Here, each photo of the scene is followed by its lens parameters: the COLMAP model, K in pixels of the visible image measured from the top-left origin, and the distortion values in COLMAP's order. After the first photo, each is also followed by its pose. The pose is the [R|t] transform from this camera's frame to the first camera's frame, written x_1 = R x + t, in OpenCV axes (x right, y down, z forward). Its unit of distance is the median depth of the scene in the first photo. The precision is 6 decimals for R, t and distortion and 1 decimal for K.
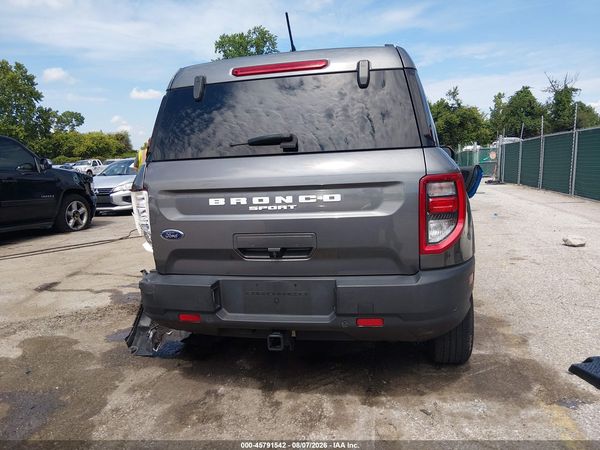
lens RADIAL K [[454.5, 0, 300.2], [0, 454.5, 224.1], [0, 0, 1]] dist [0.107883, -0.183020]
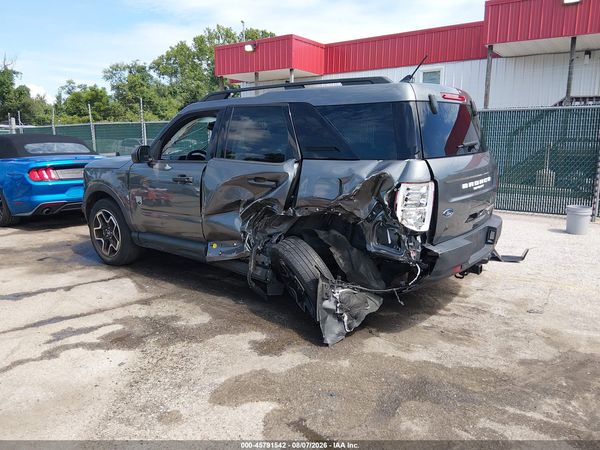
lens RADIAL K [[454.5, 0, 300.2], [0, 454.5, 224.1], [0, 0, 1]] dist [0.107883, -0.183020]
pose [[0.432328, -0.135615, 0.891460, -0.964173], [0.103254, 0.989568, 0.100465, -0.073628], [-0.895785, 0.048613, 0.441821, 0.451856]]
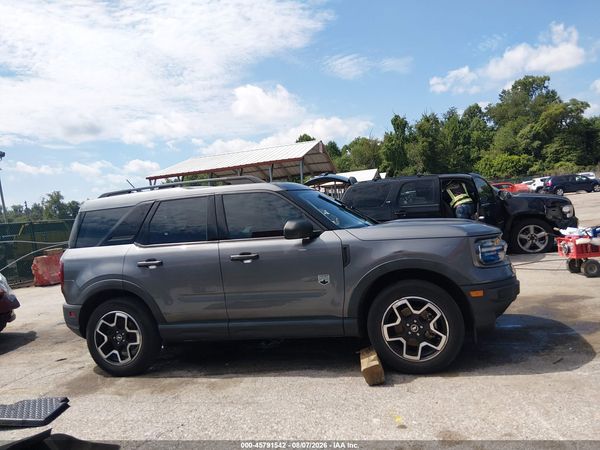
lens RADIAL K [[454.5, 0, 302.6], [0, 454.5, 224.6], [0, 0, 1]] dist [0.104085, -0.172527]
pose [[-0.046564, 0.066709, -0.996685, 1.313886], [-0.025555, 0.997362, 0.067948, -0.247530], [0.998588, 0.028634, -0.044736, 1.187107]]
